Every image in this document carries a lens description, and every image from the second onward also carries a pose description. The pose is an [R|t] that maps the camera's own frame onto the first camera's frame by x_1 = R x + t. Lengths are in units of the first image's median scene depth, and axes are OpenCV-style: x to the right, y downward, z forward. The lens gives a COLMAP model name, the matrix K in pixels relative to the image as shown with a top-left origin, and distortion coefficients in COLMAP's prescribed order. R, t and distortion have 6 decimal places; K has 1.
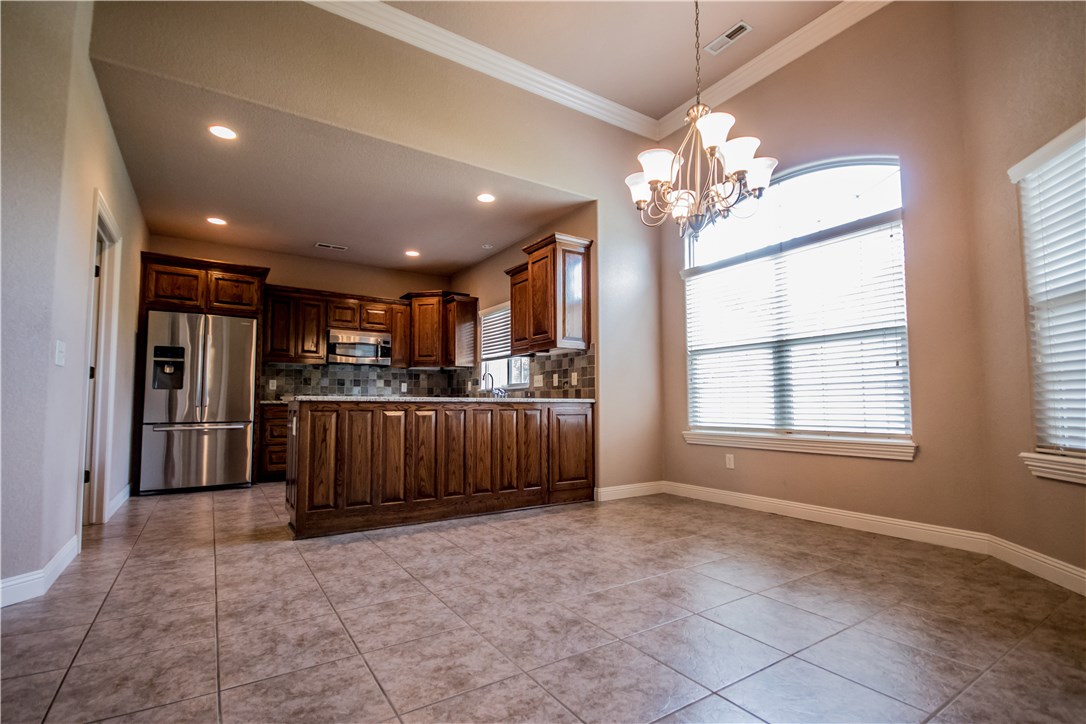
lens RADIAL K [[500.6, 0, 540.8], [0, 500.6, 365.3], [0, 0, 1]] dist [-0.001146, 0.001505]
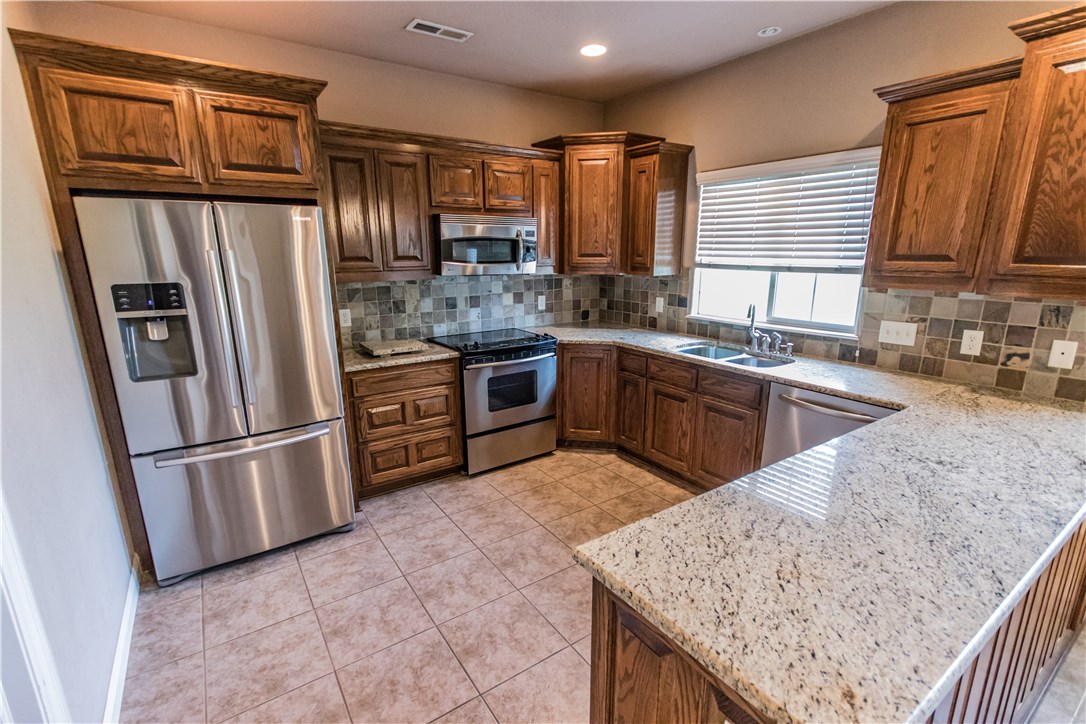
lens RADIAL K [[500.6, 0, 540.9], [0, 500.6, 369.8], [0, 0, 1]] dist [-0.001146, 0.001505]
pose [[0.999967, -0.004601, 0.006755, -0.358366], [0.002284, 0.950865, 0.309596, -0.088255], [-0.007848, -0.309570, 0.950844, 0.499218]]
